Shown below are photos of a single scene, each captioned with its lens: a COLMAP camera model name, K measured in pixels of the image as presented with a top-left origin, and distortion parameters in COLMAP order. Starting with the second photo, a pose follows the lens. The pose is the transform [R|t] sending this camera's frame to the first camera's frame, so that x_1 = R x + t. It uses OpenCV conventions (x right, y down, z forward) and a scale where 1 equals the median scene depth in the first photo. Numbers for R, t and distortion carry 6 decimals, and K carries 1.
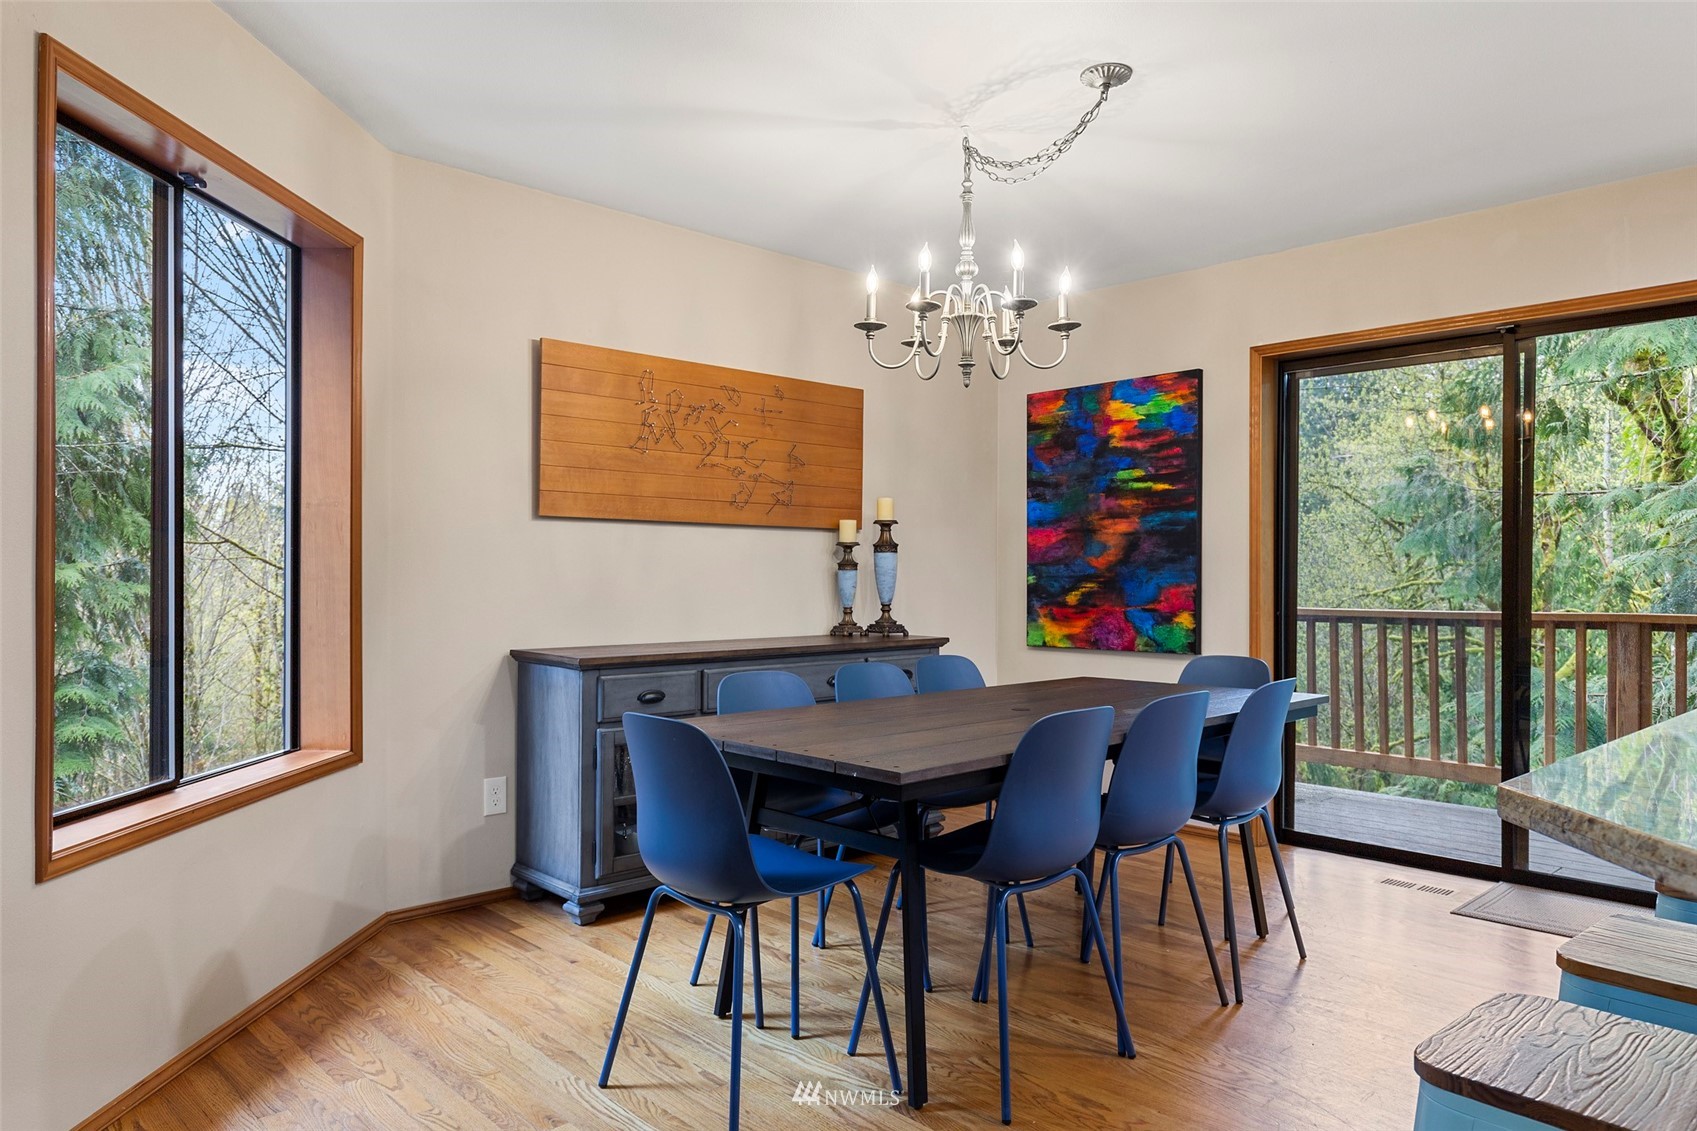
lens RADIAL K [[1119.8, 0, 870.5], [0, 1119.8, 569.2], [0, 0, 1]] dist [0.007203, 0.001258]
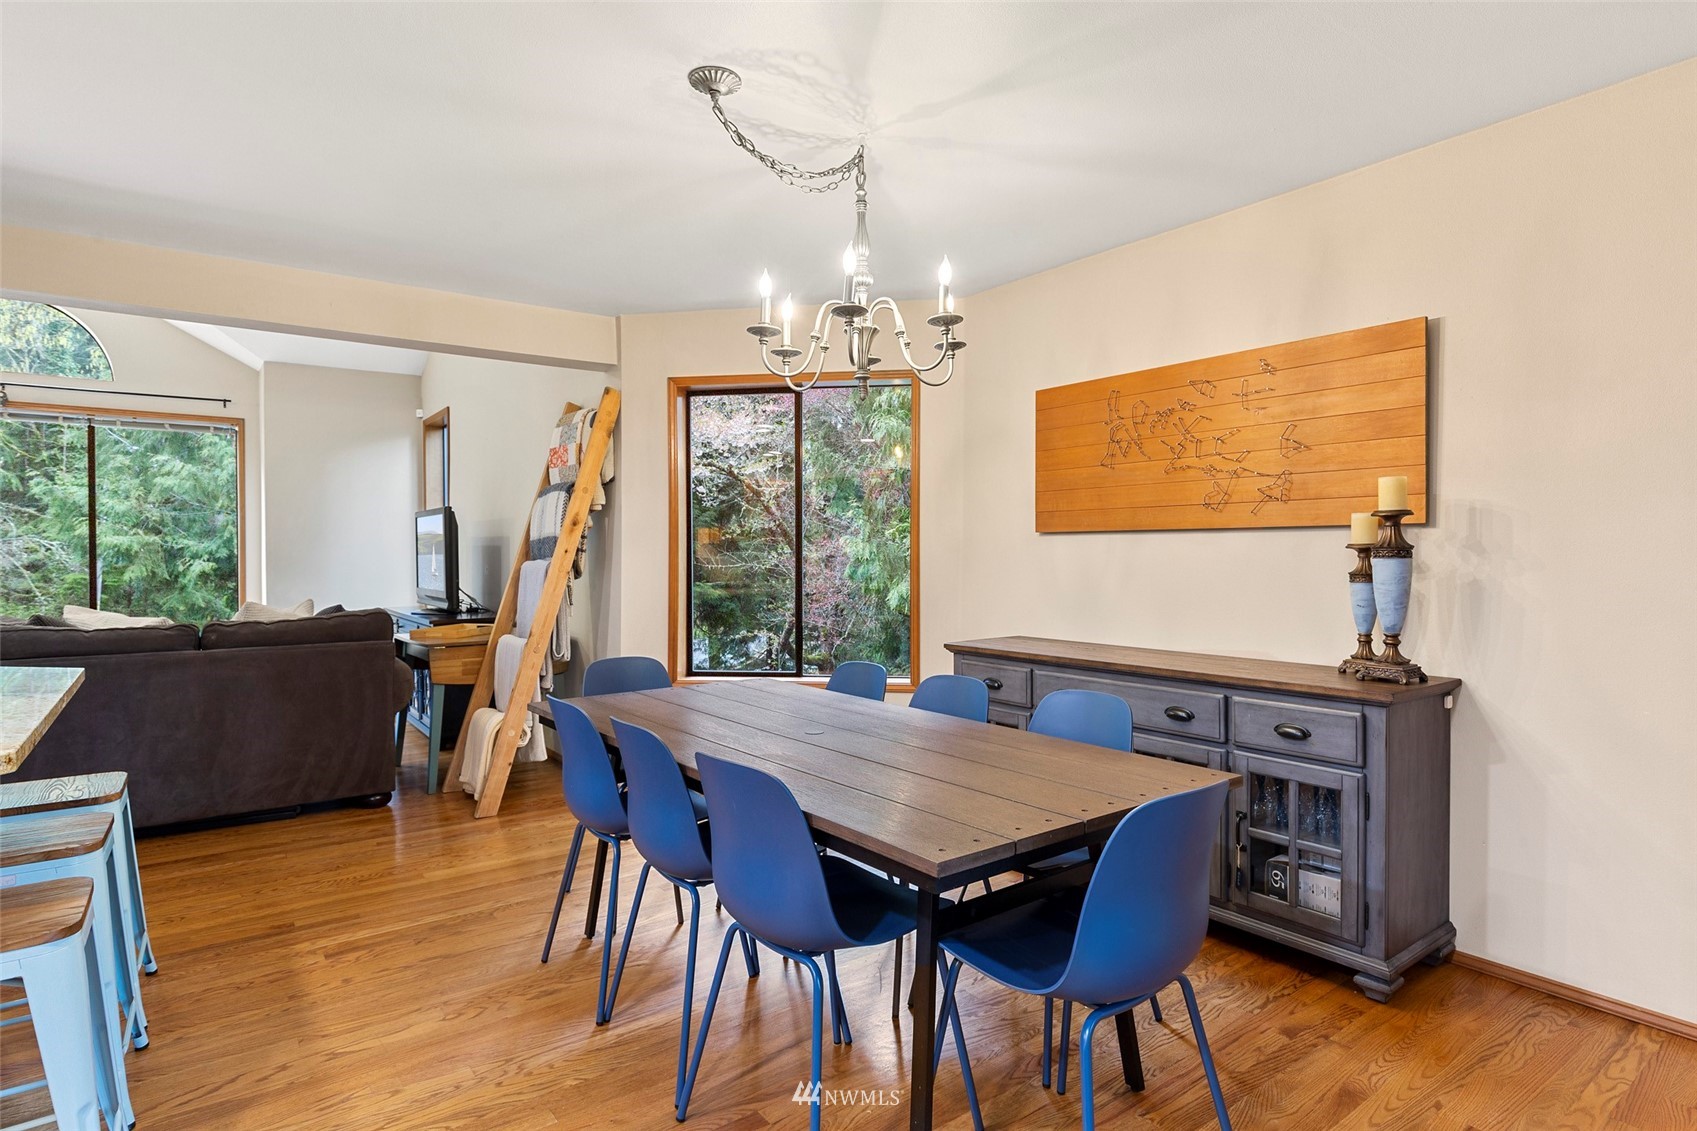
lens RADIAL K [[905.0, 0, 855.7], [0, 905.0, 563.1], [0, 0, 1]] dist [-0.001339, -0.000763]
pose [[-0.130966, 0.009001, -0.991346, 0.584540], [0.006869, 0.999943, 0.008172, -0.018125], [0.991363, -0.005740, -0.131020, 0.733305]]
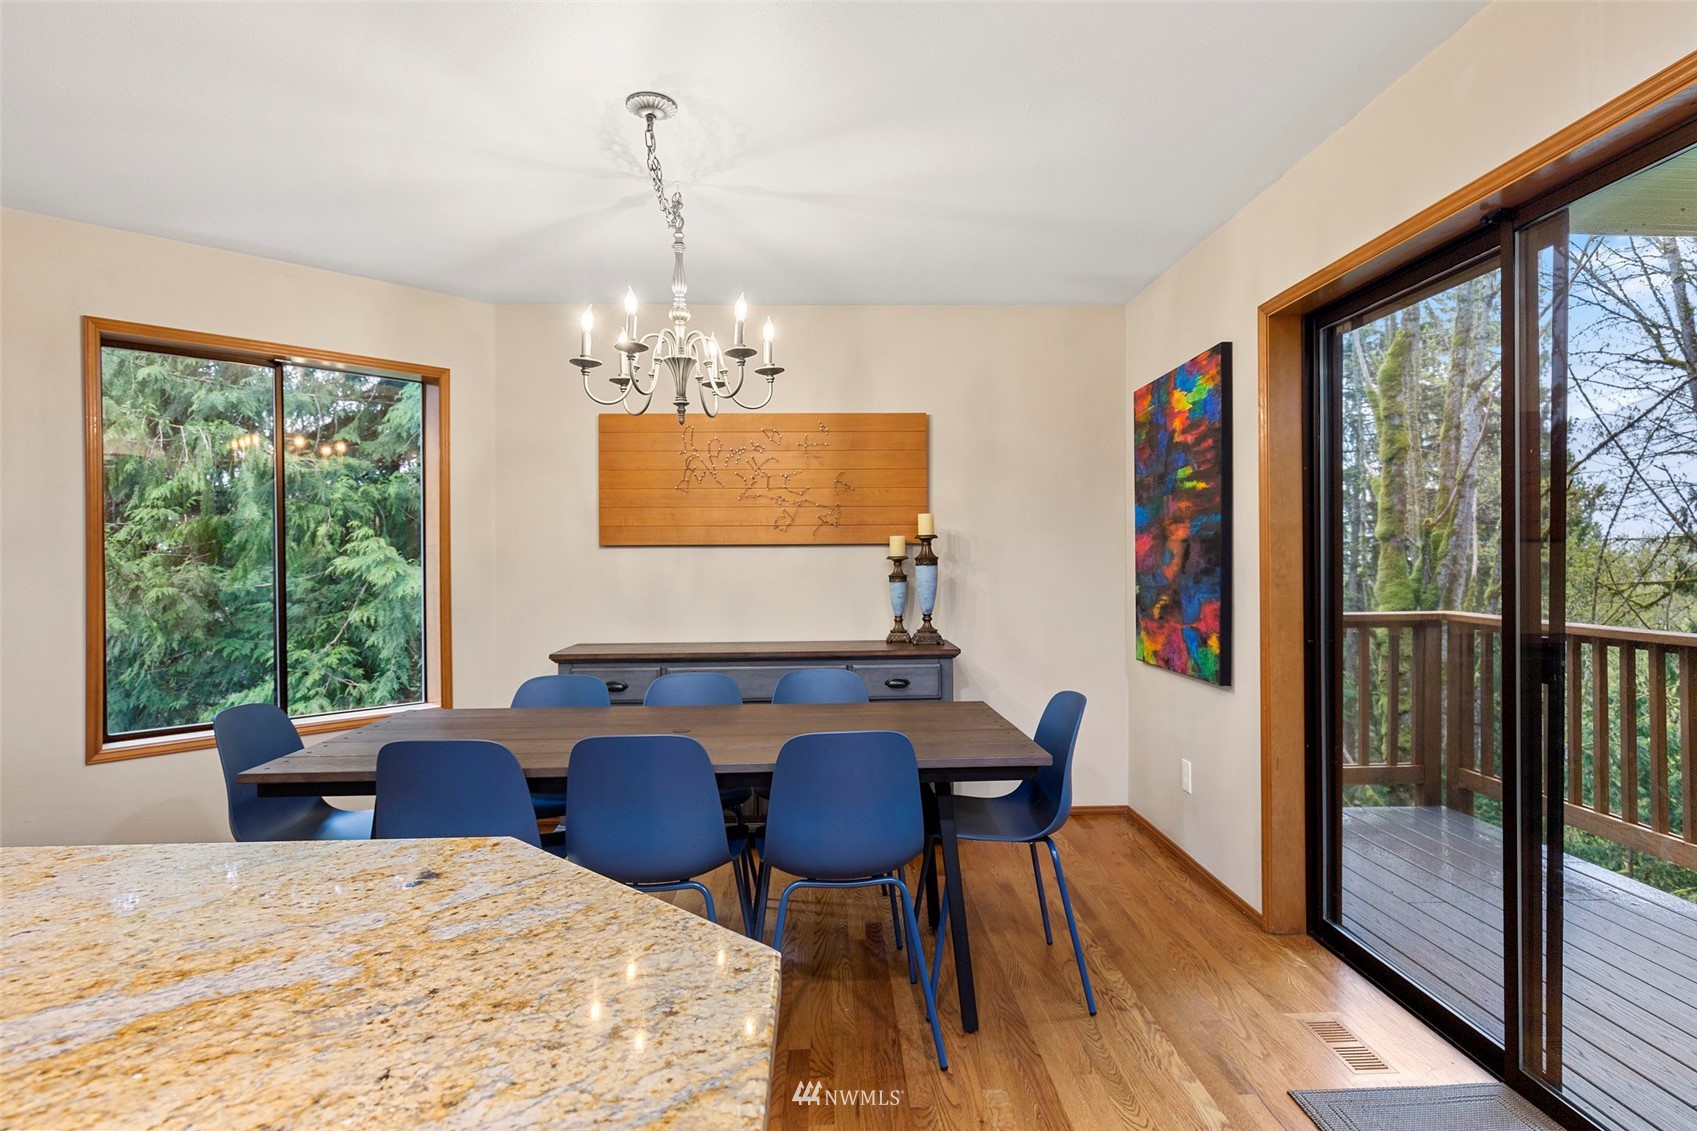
lens RADIAL K [[912.5, 0, 863.5], [0, 912.5, 567.7], [0, 0, 1]] dist [0.002277, 0.000186]
pose [[0.740820, -0.004613, -0.671688, 0.537552], [0.013831, 0.999869, 0.008388, -0.020429], [0.671562, -0.015504, 0.740786, 0.311015]]
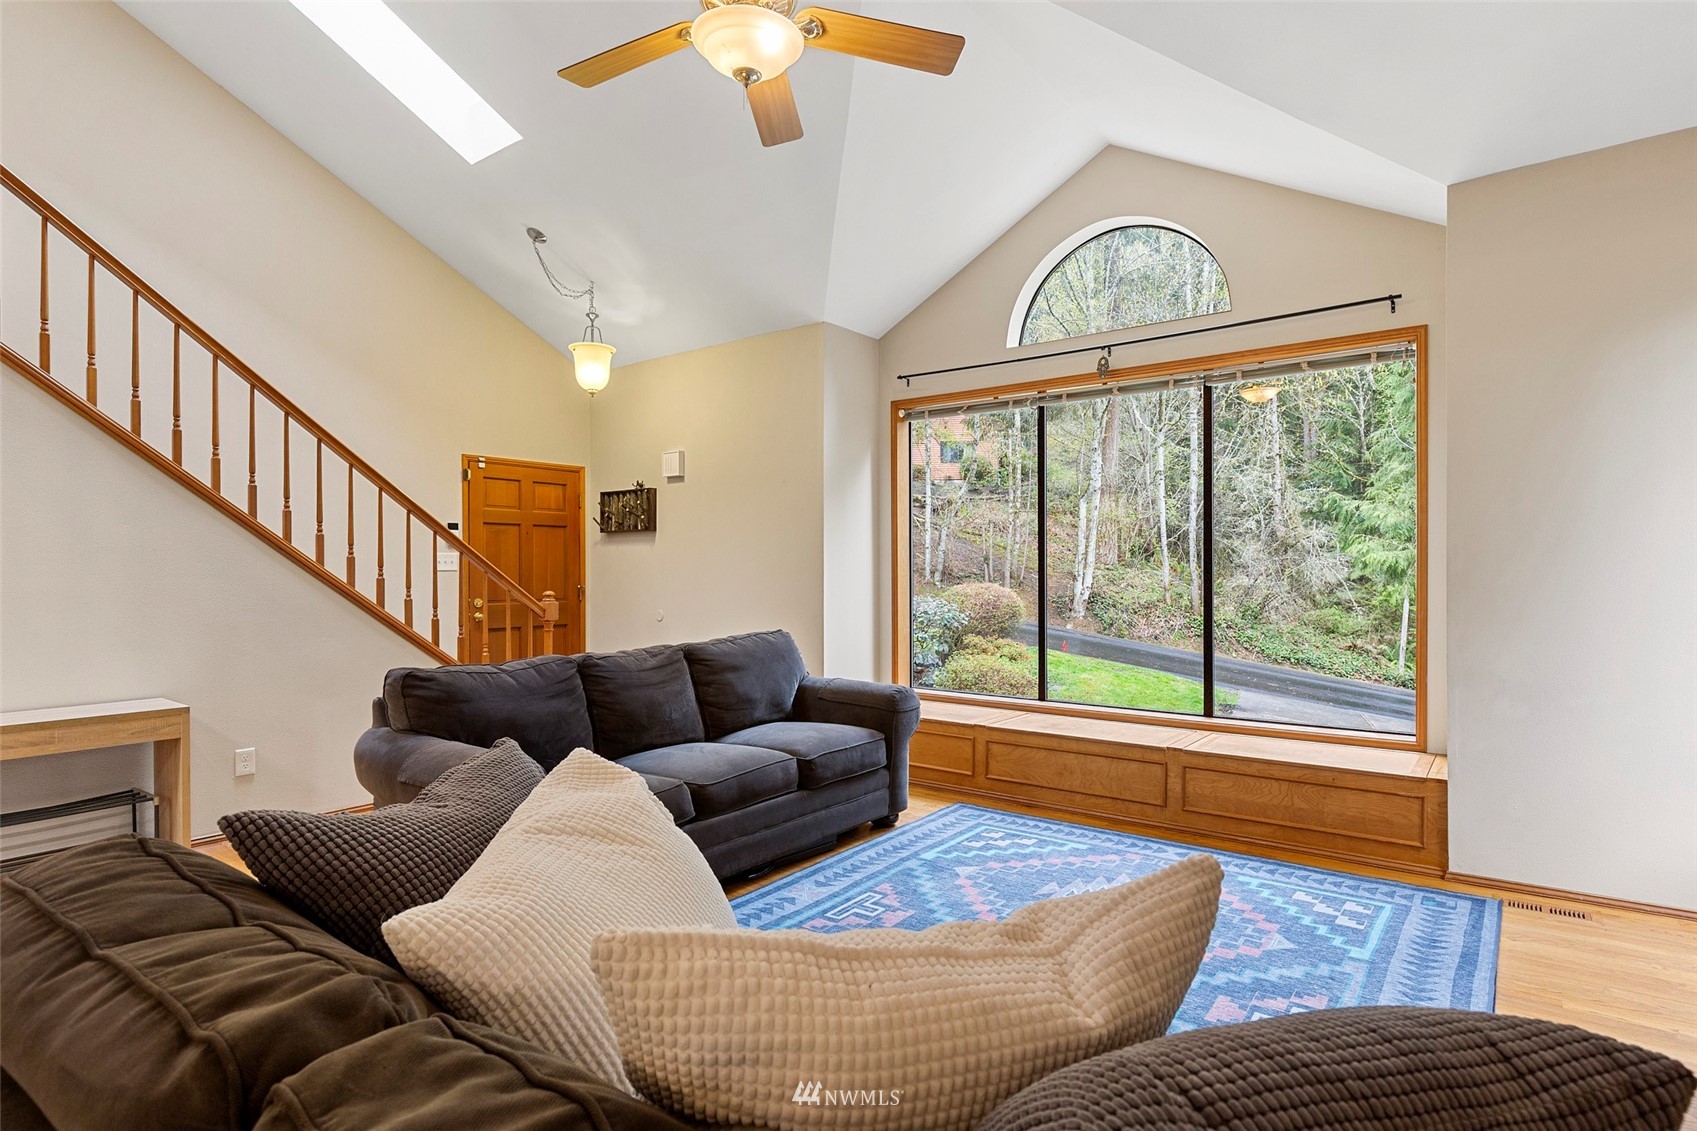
lens RADIAL K [[872.0, 0, 859.9], [0, 872.0, 572.1], [0, 0, 1]] dist [-0.000478, -0.000038]
pose [[-0.988665, 0.003530, -0.150099, -0.221930], [0.004097, 0.999986, -0.003467, -0.031959], [0.150084, -0.004043, -0.988665, 0.180133]]
